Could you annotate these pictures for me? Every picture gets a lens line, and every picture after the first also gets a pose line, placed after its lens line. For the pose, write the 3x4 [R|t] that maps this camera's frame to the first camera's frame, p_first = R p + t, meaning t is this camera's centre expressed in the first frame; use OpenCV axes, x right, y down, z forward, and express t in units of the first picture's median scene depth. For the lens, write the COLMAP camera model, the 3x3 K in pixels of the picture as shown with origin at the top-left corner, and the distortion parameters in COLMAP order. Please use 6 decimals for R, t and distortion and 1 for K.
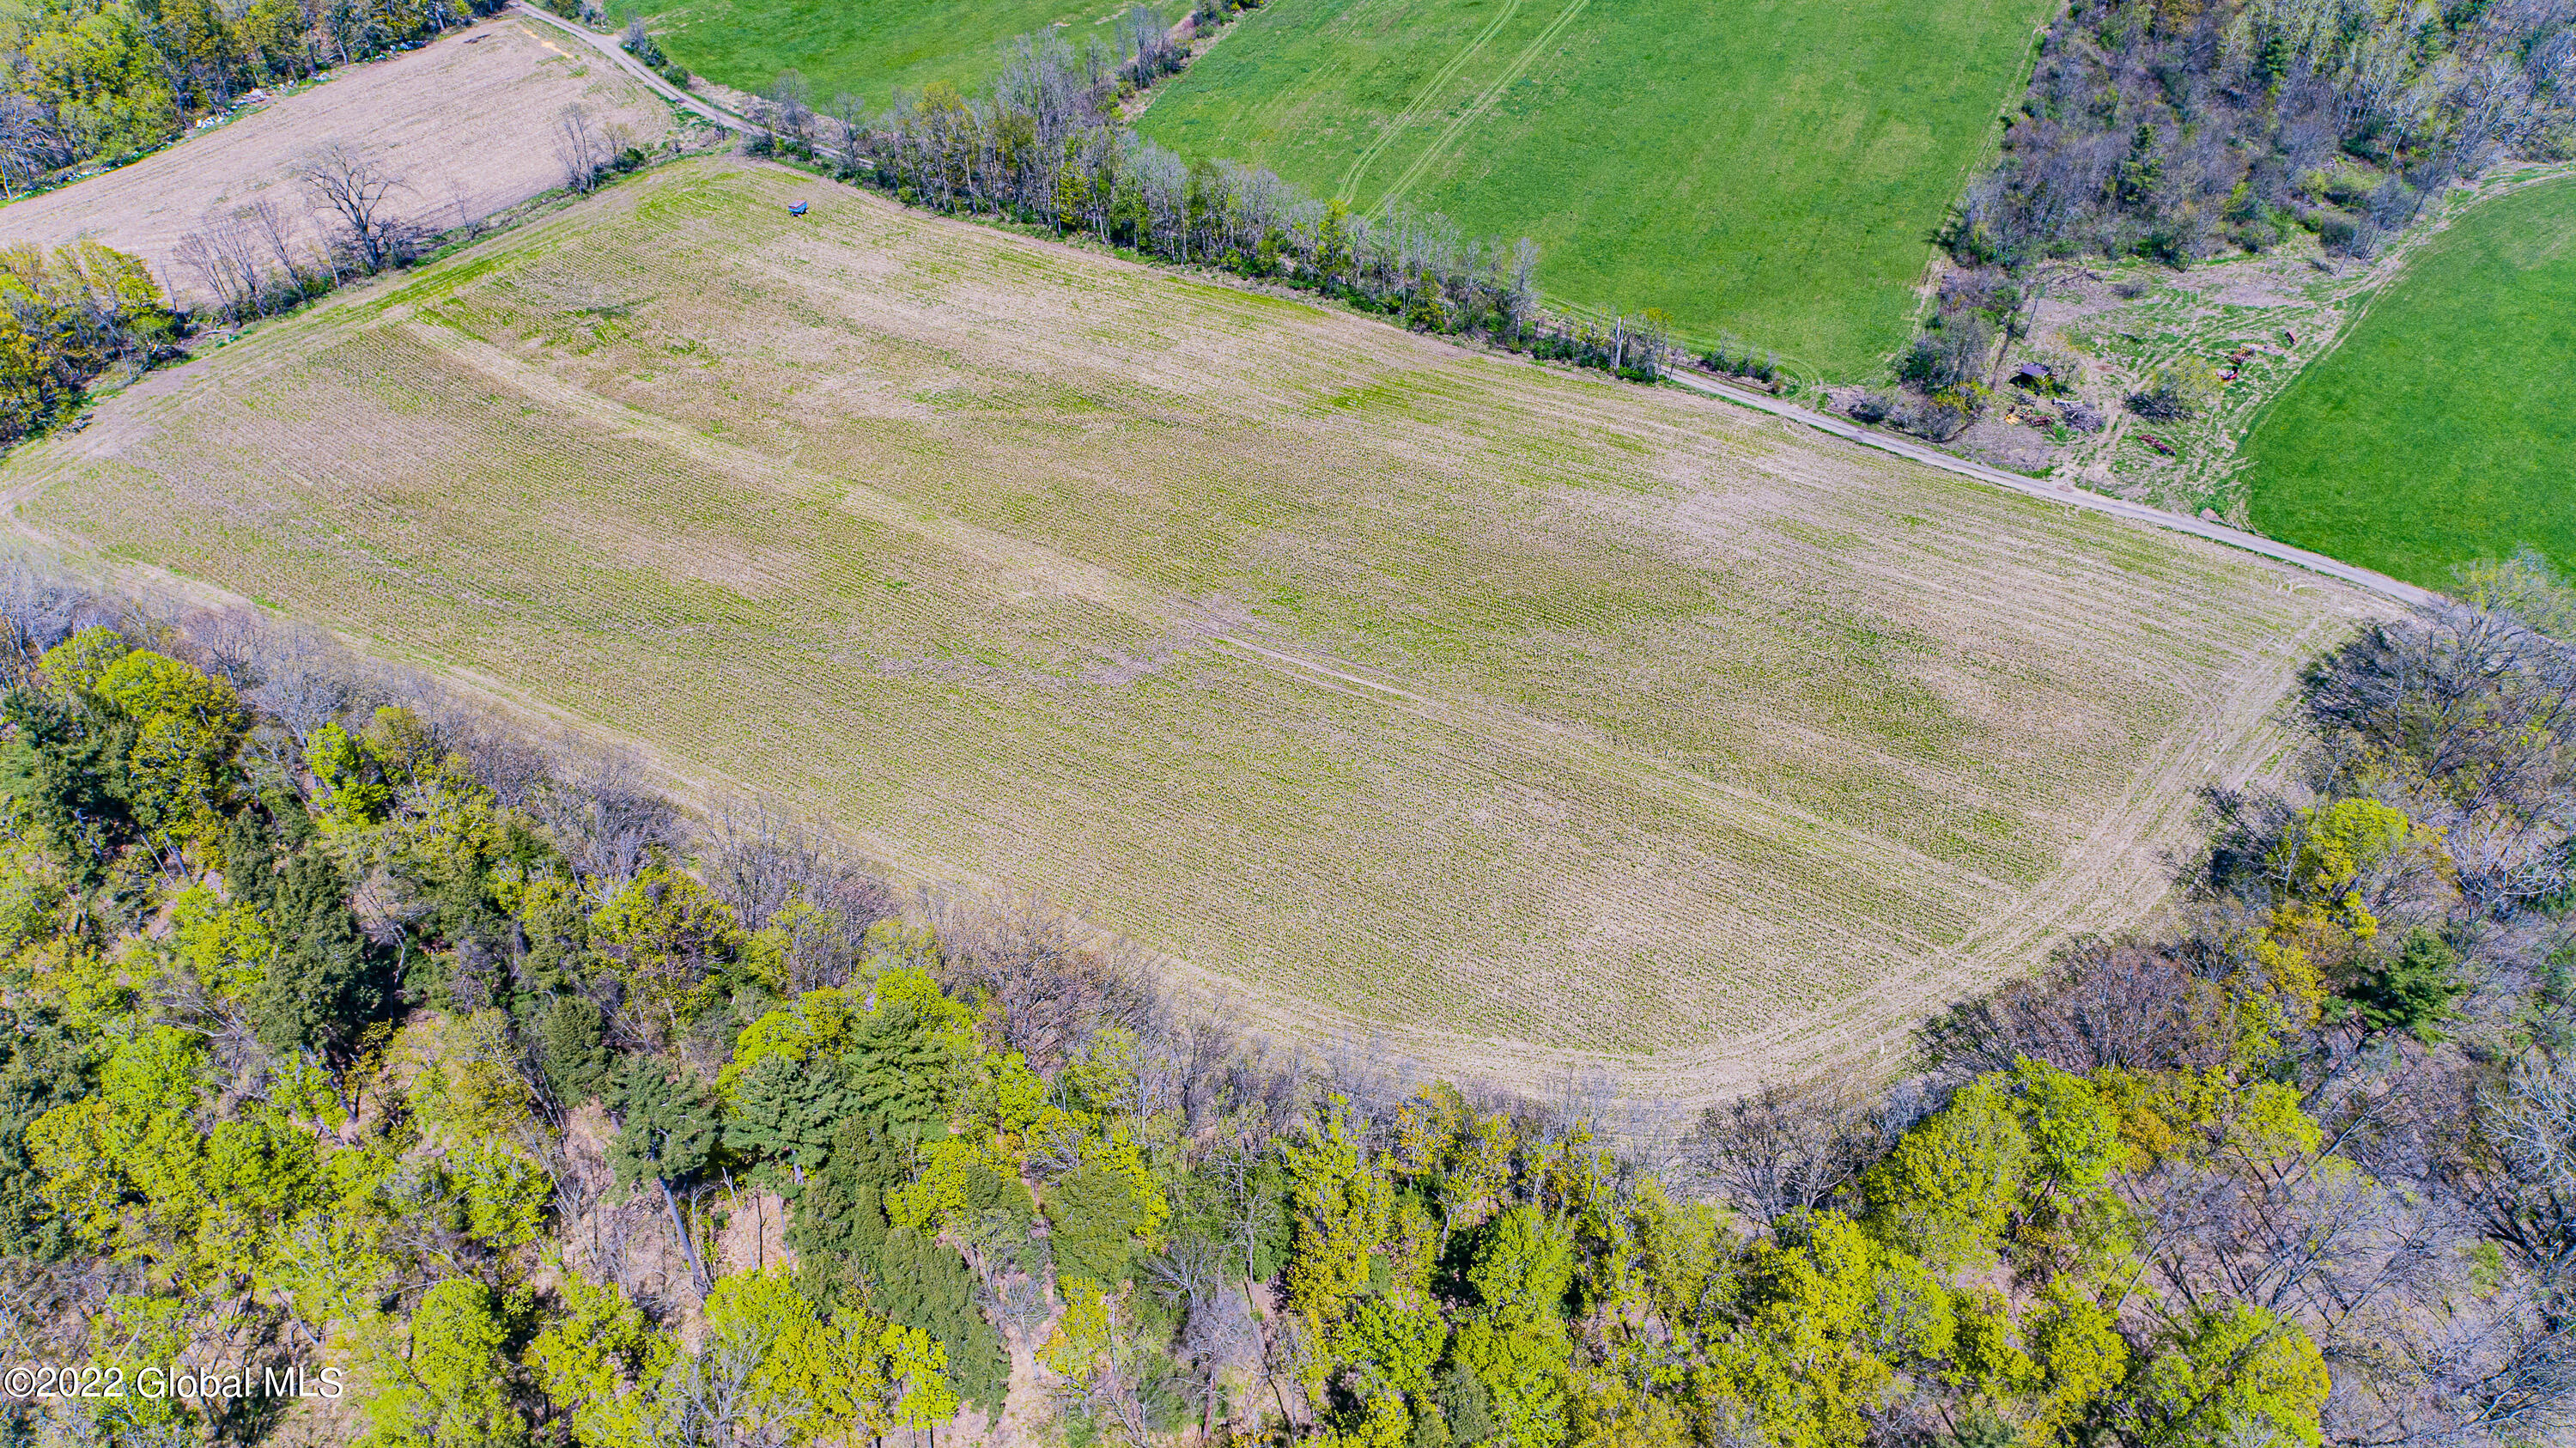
lens RADIAL K [[1708.6, 0, 1291.4], [0, 1708.6, 737.4], [0, 0, 1]] dist [0.017426, 0.008093]
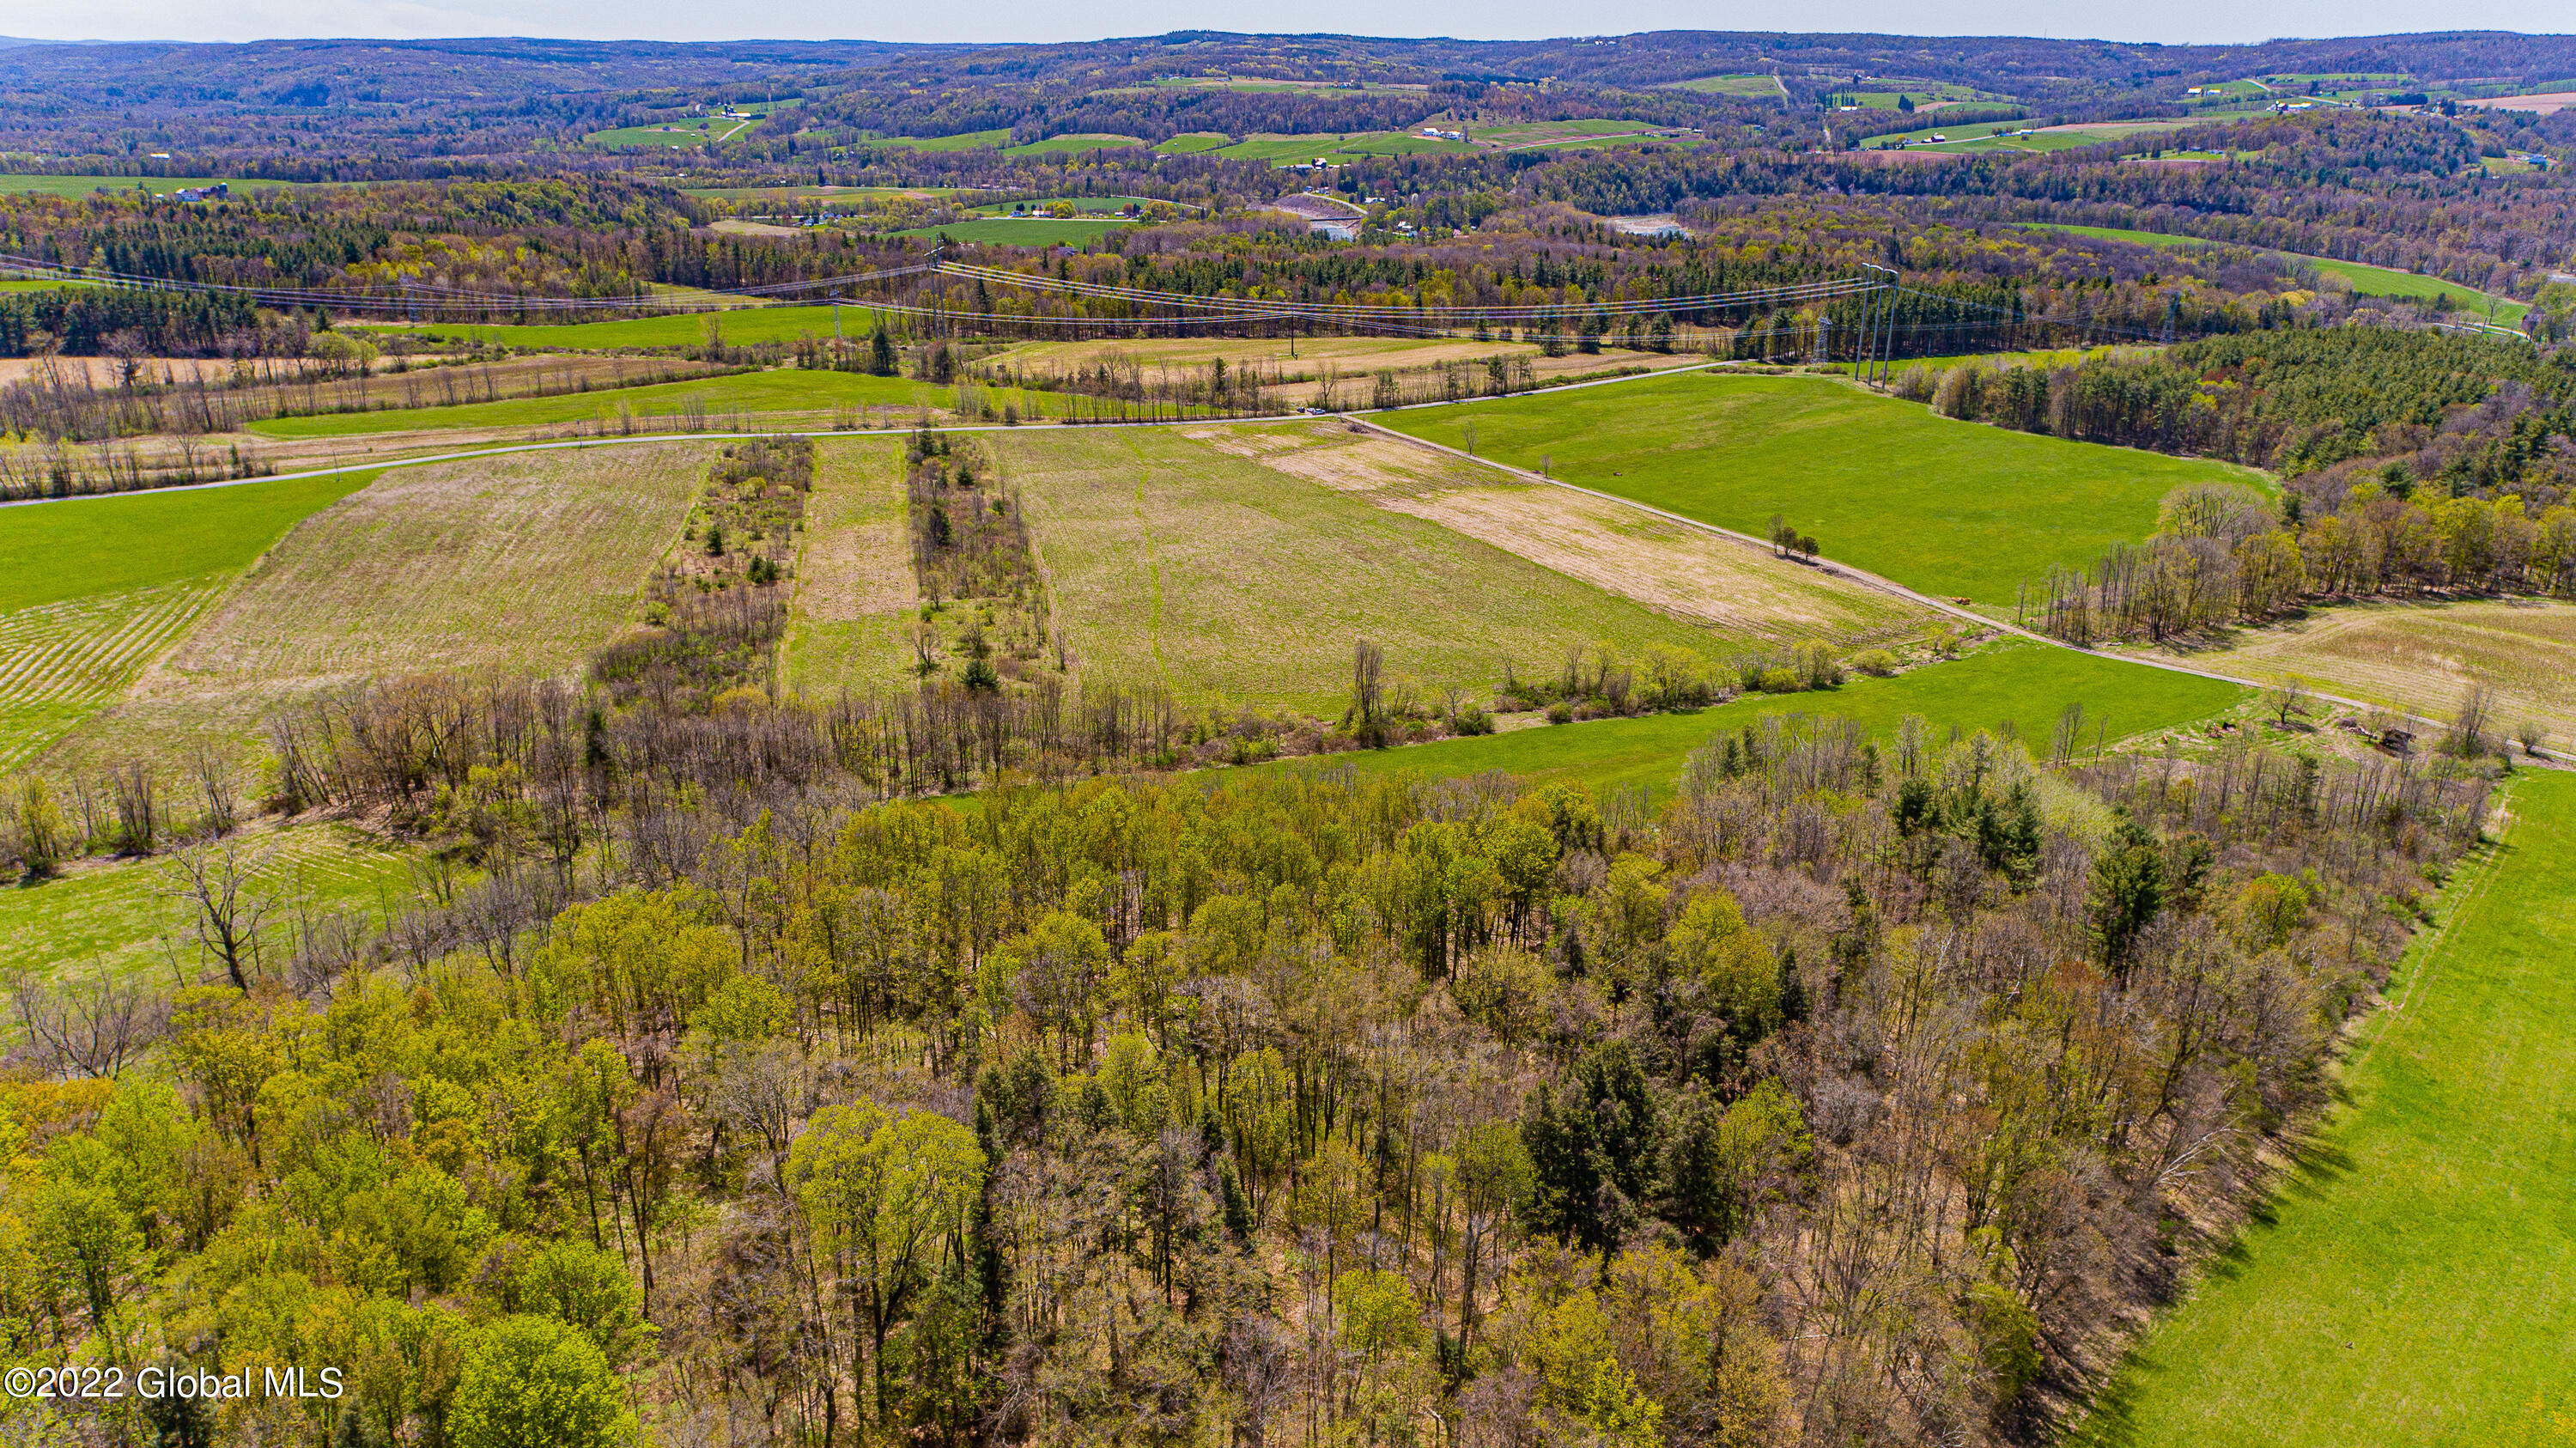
lens RADIAL K [[1728.3, 0, 1285.7], [0, 1728.3, 713.6], [0, 0, 1]] dist [0.014381, 0.013850]
pose [[-0.970043, -0.083674, 0.228068, 0.922147], [0.166113, 0.456574, 0.874041, -1.462177], [-0.177264, 0.885742, -0.428997, 1.652274]]
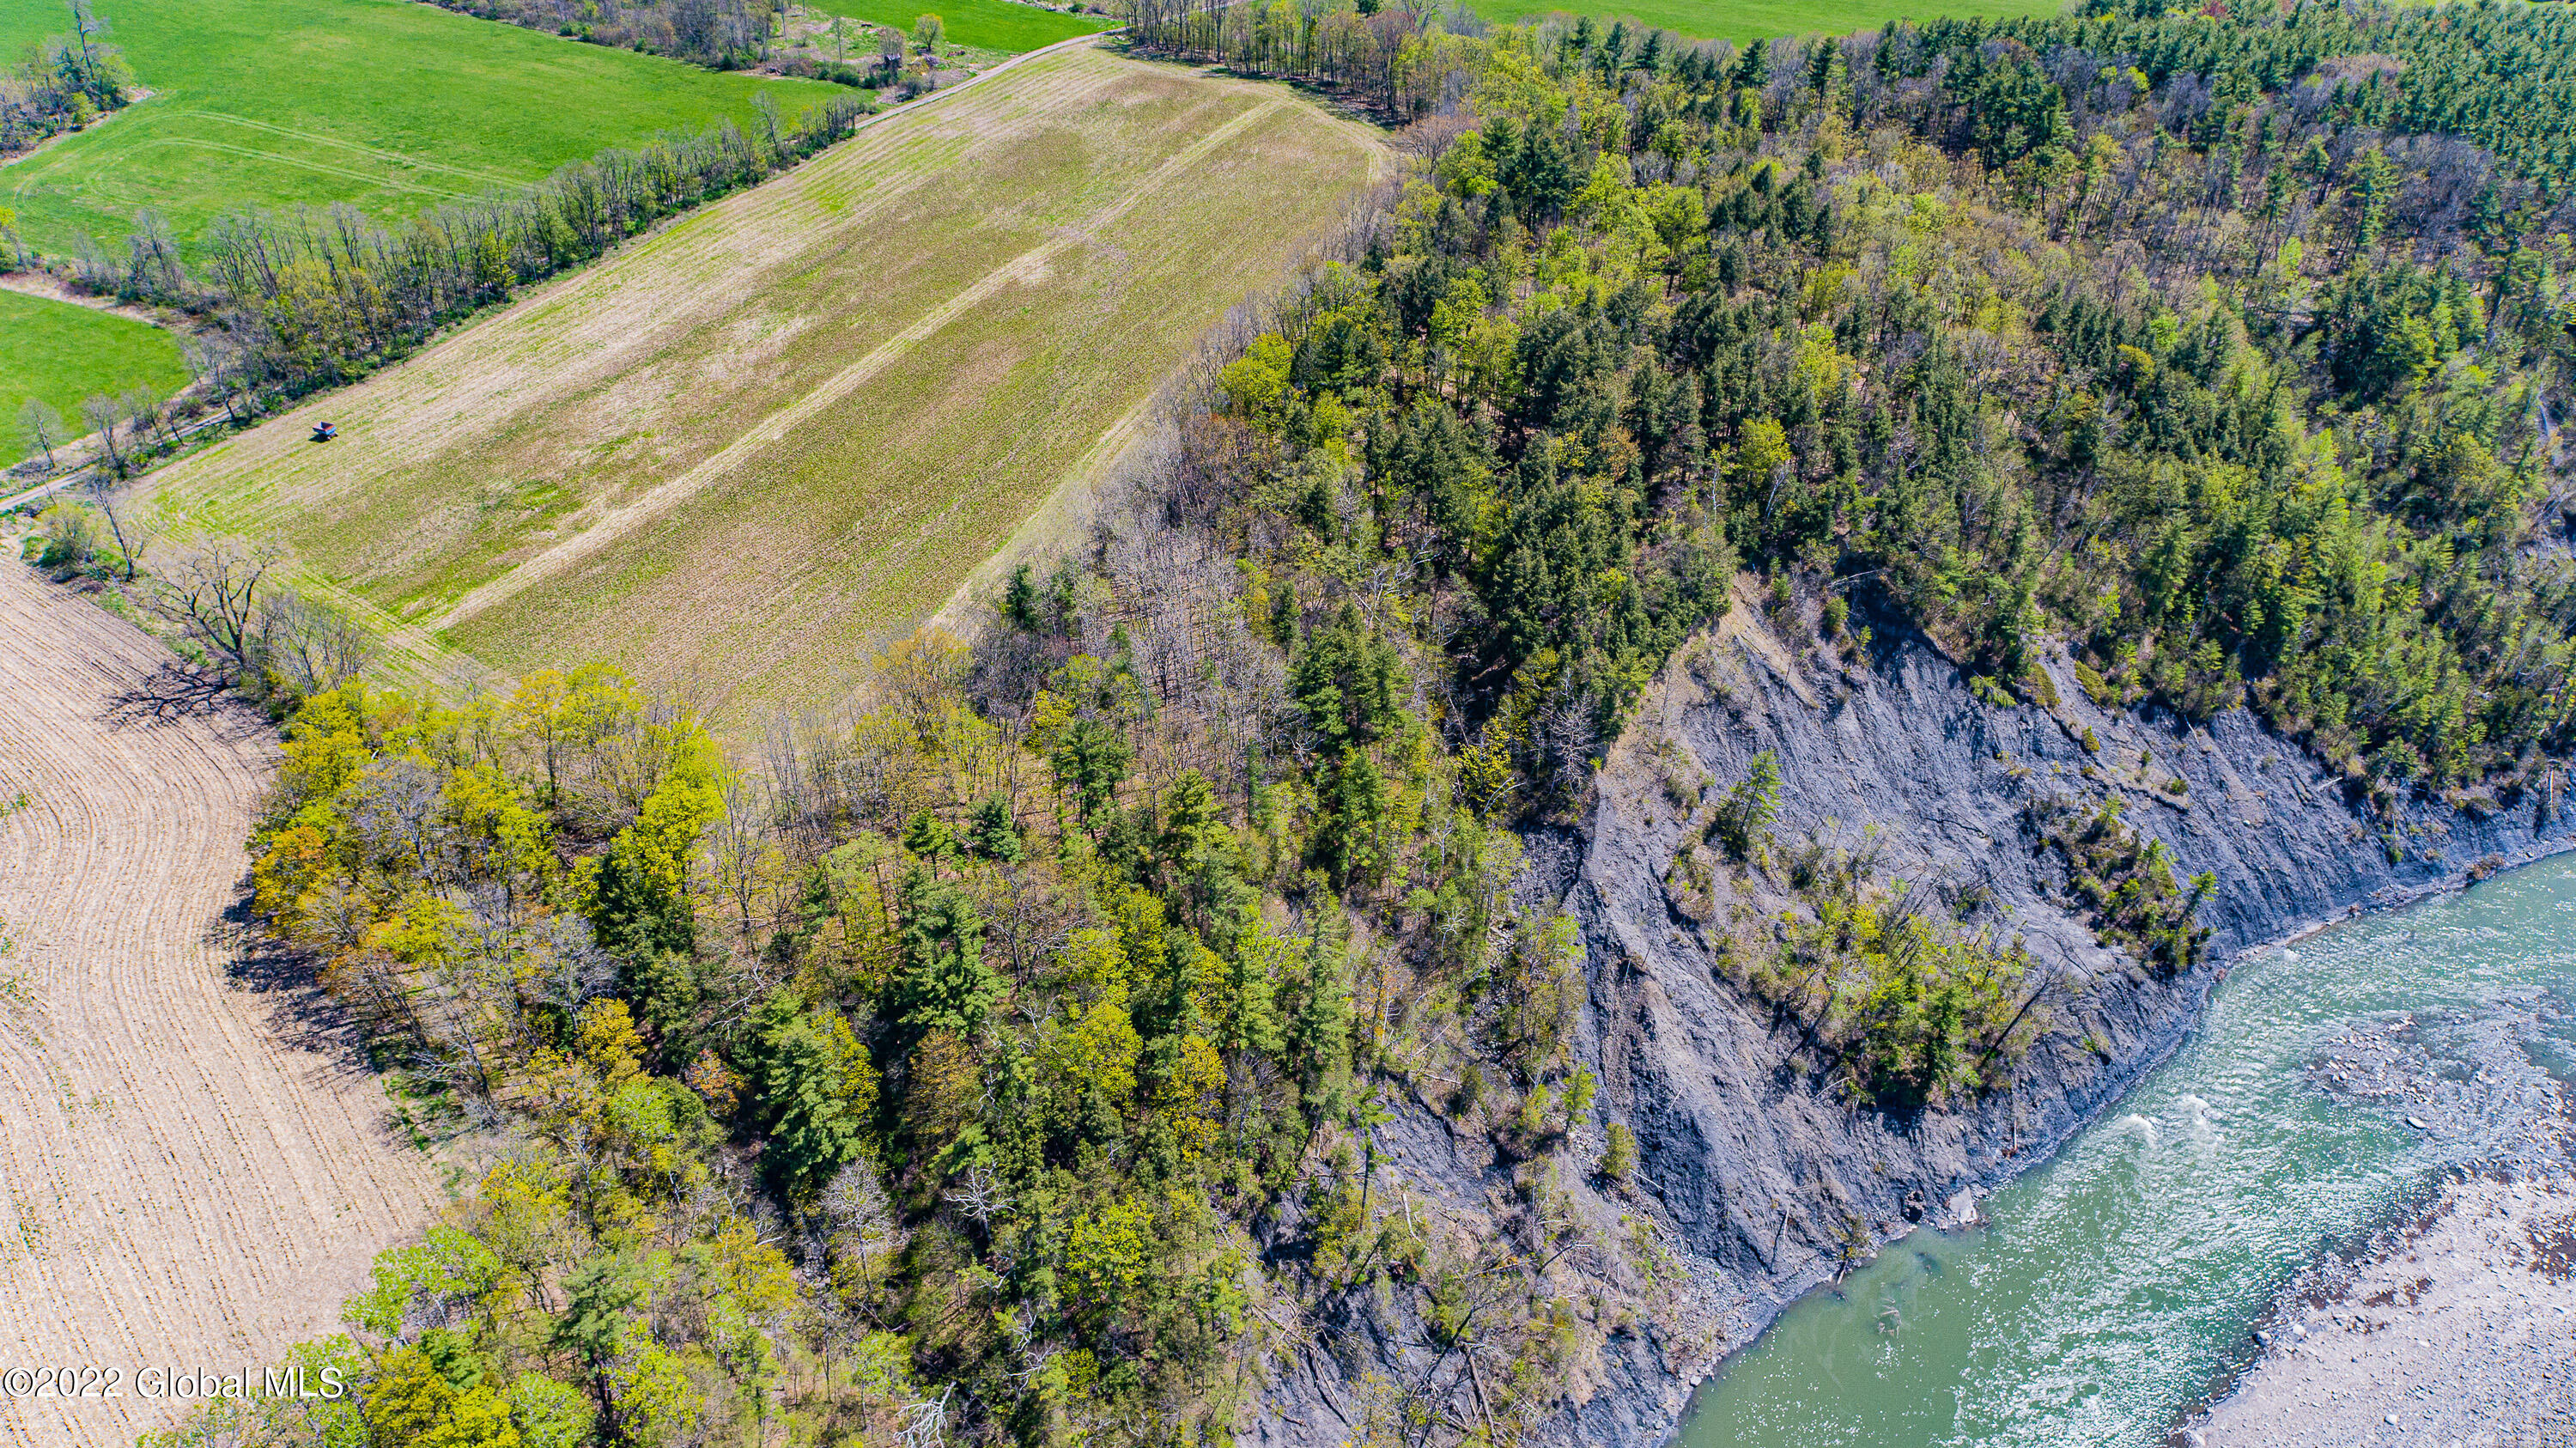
lens RADIAL K [[1708.6, 0, 1291.4], [0, 1708.6, 737.4], [0, 0, 1]] dist [0.017426, 0.008093]
pose [[-0.097867, -0.565718, 0.818771, -1.463138], [0.675808, 0.566161, 0.471959, -0.369600], [-0.730552, 0.599521, 0.326908, 0.515929]]
